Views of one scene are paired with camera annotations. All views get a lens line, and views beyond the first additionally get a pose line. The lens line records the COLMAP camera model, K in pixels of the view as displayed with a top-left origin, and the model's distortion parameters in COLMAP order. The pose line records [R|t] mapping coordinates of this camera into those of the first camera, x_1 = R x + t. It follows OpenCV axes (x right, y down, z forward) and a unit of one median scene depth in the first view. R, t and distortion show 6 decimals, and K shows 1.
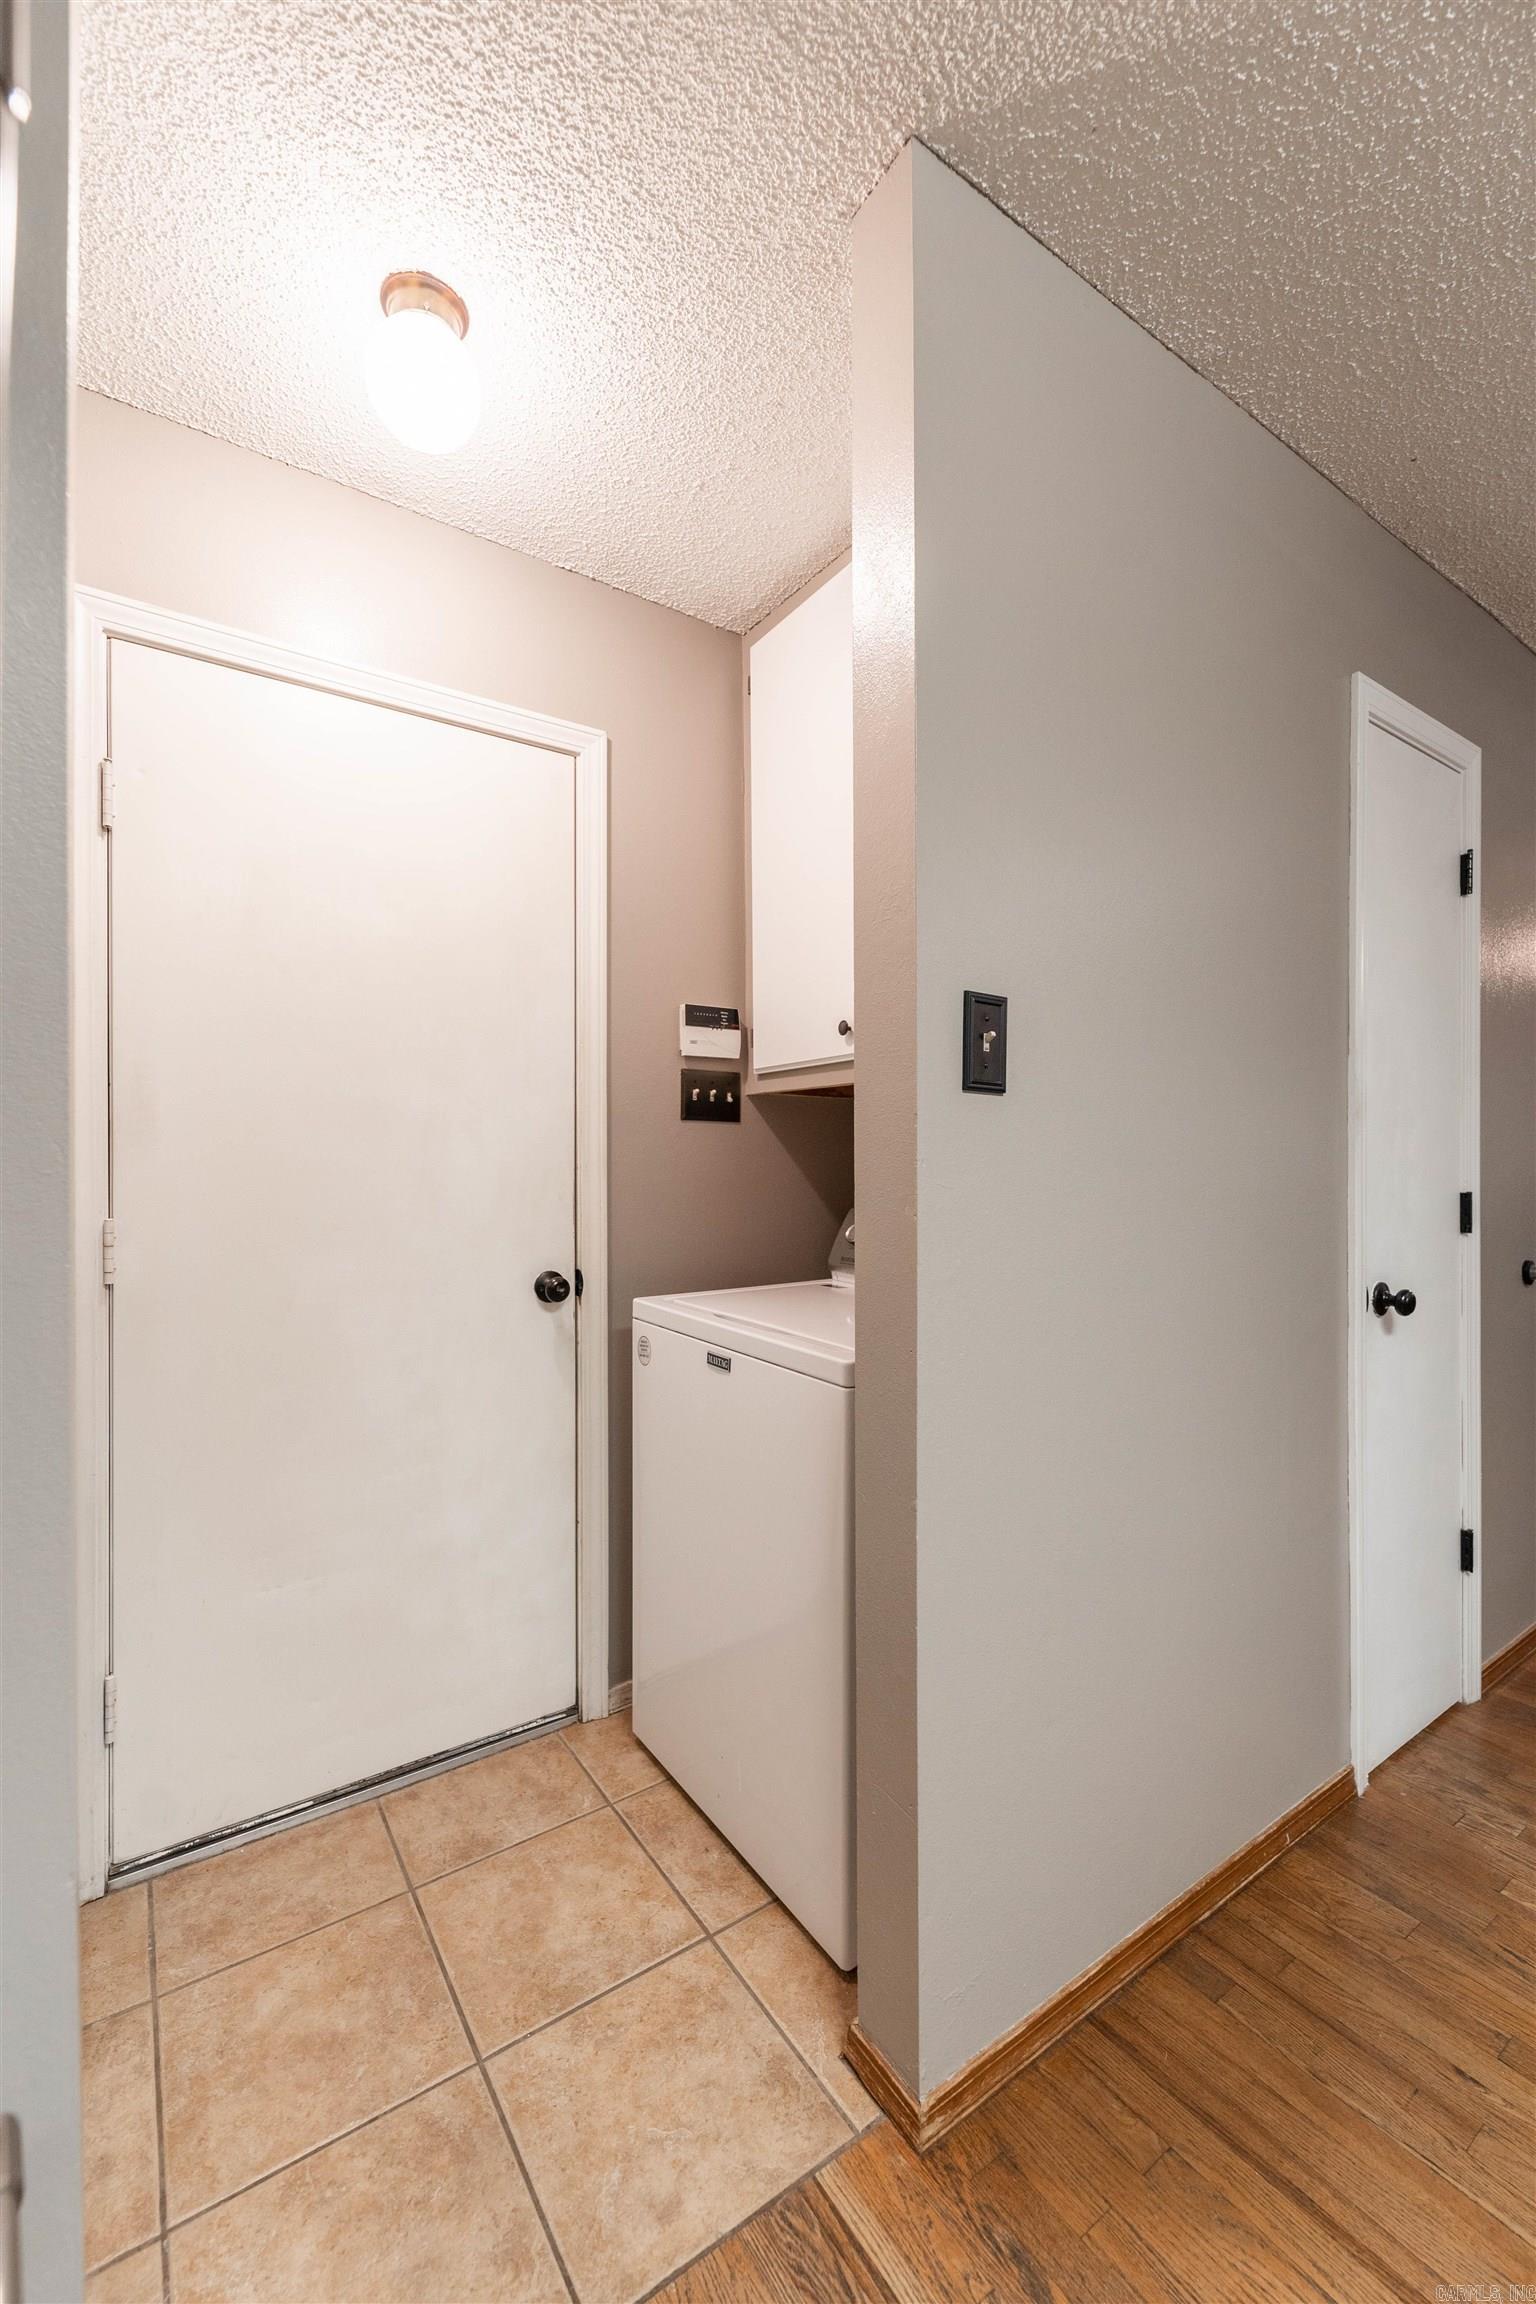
lens RADIAL K [[930.0, 0, 753.1], [0, 930.0, 1162.9], [0, 0, 1]] dist [0.012759, -0.005979]
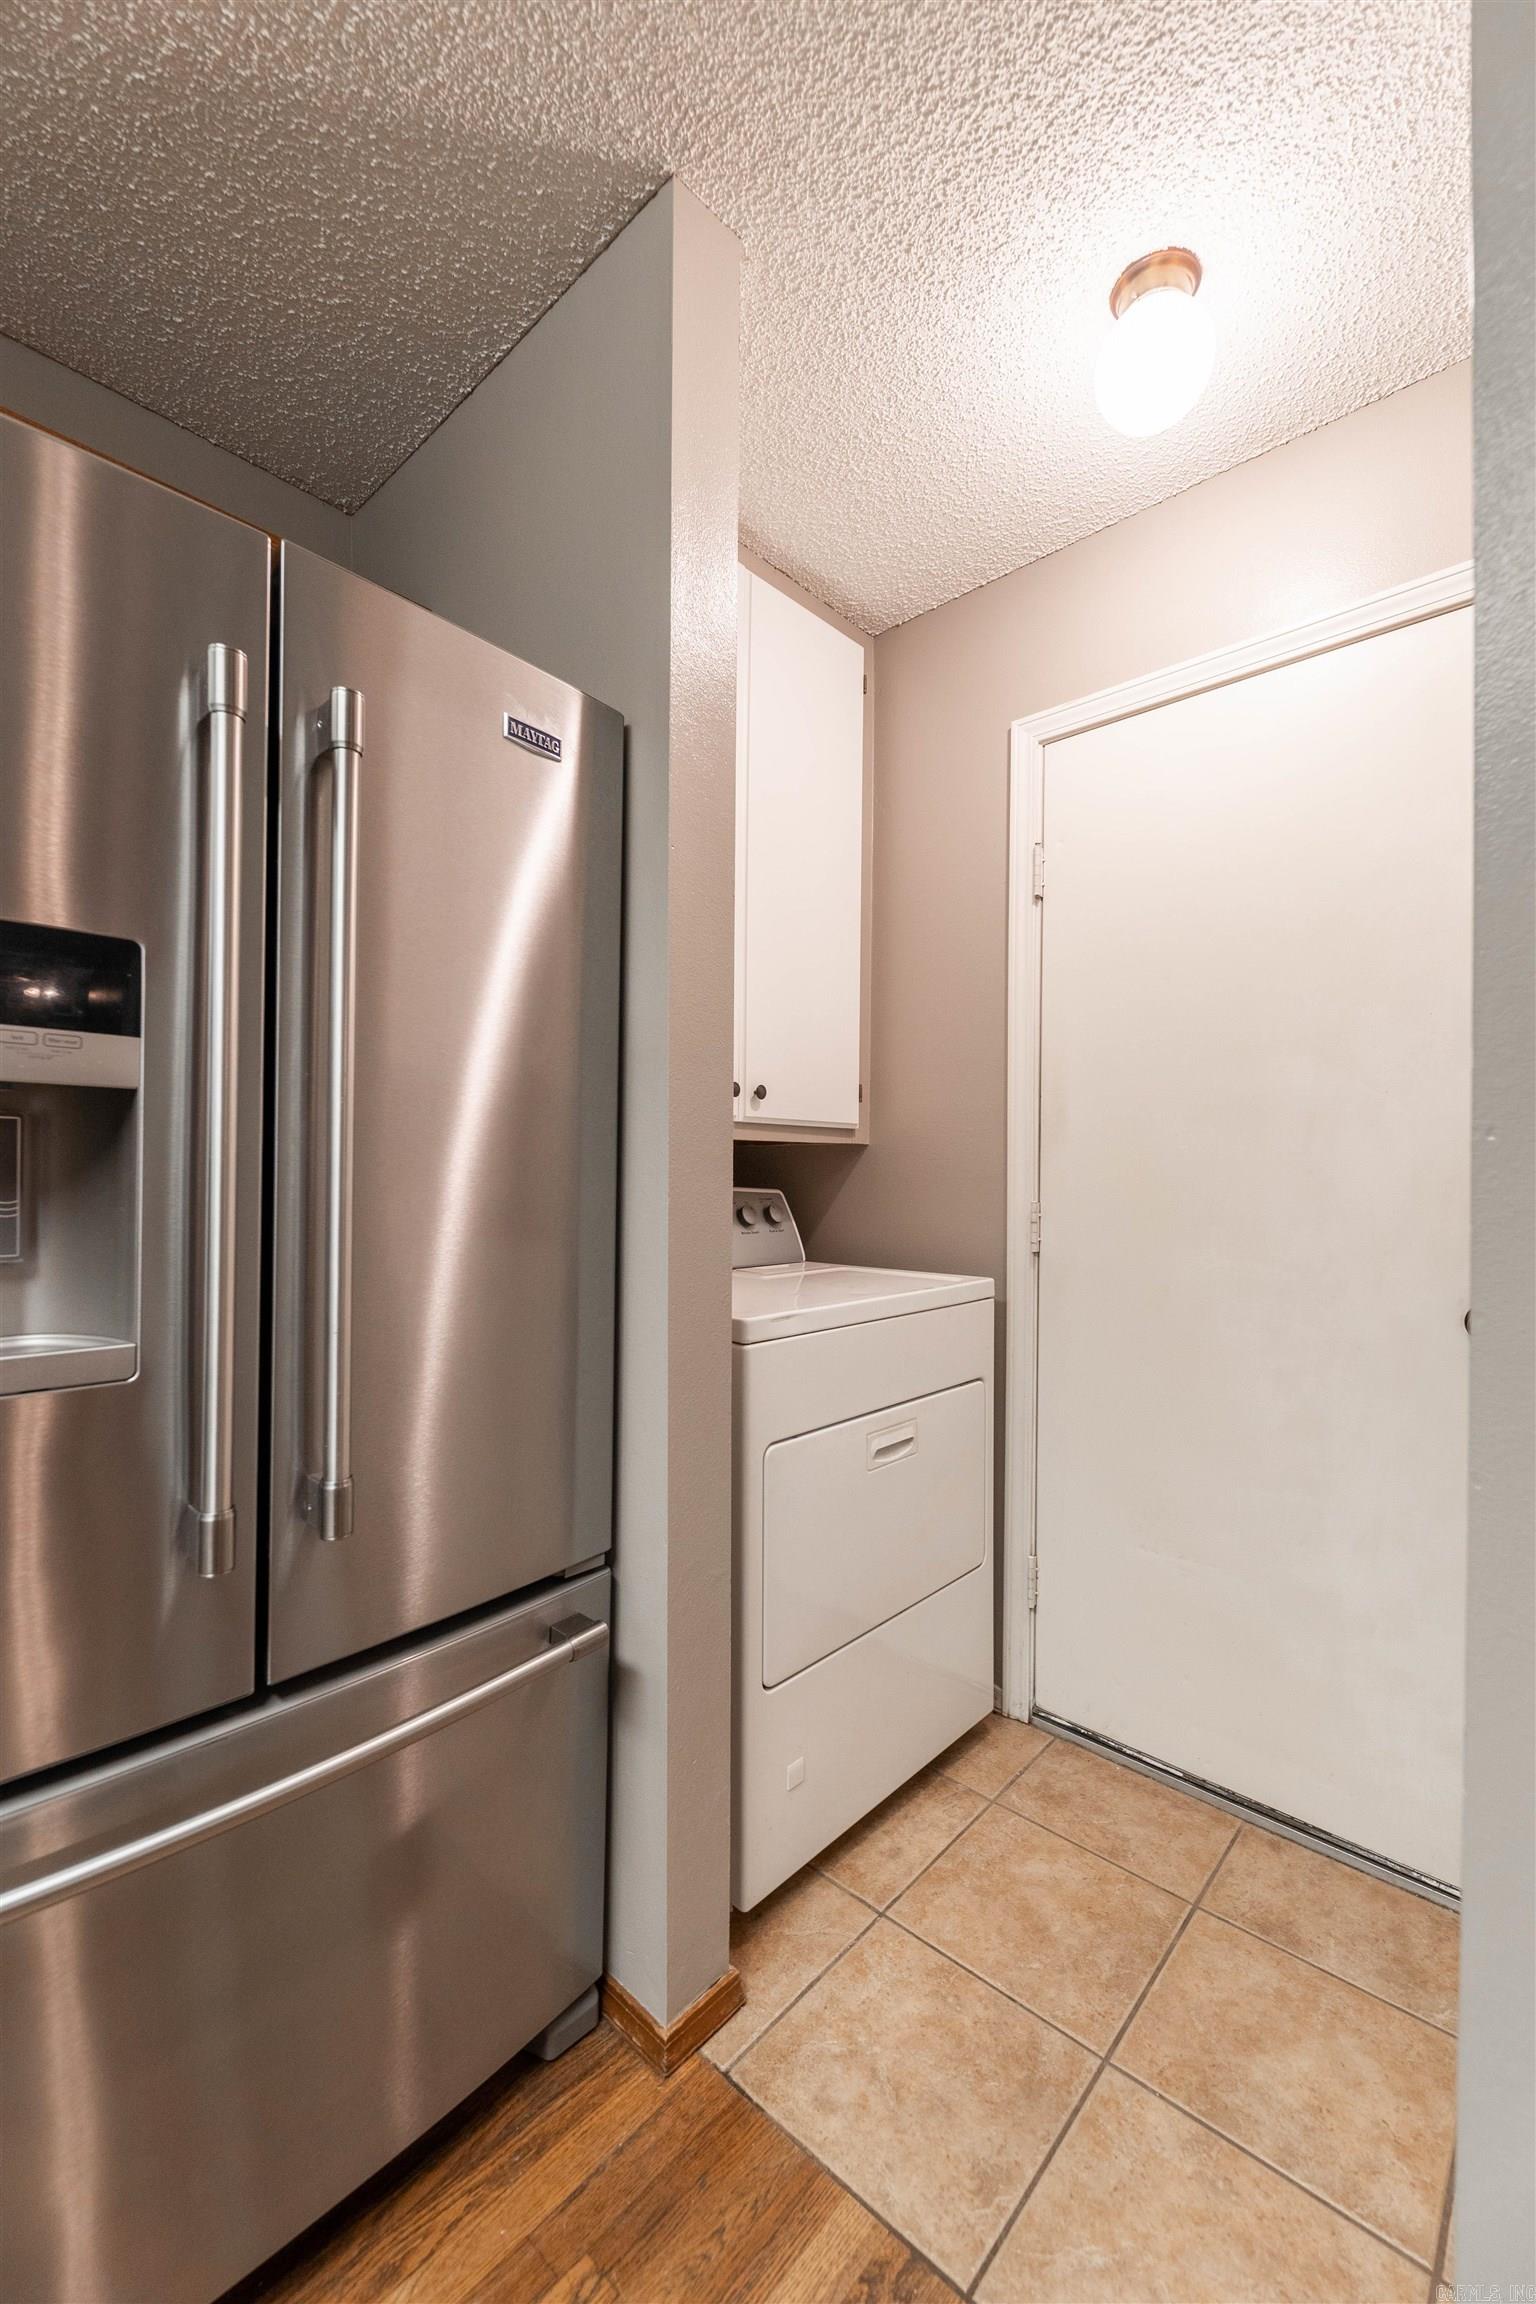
lens RADIAL K [[930.0, 0, 758.0], [0, 930.0, 1176.4], [0, 0, 1]] dist [0.012759, -0.005979]
pose [[0.233609, 0.012691, -0.972248, 0.565429], [-0.007346, 0.999909, 0.011287, 0.015254], [0.972303, 0.004506, 0.233681, 0.400044]]
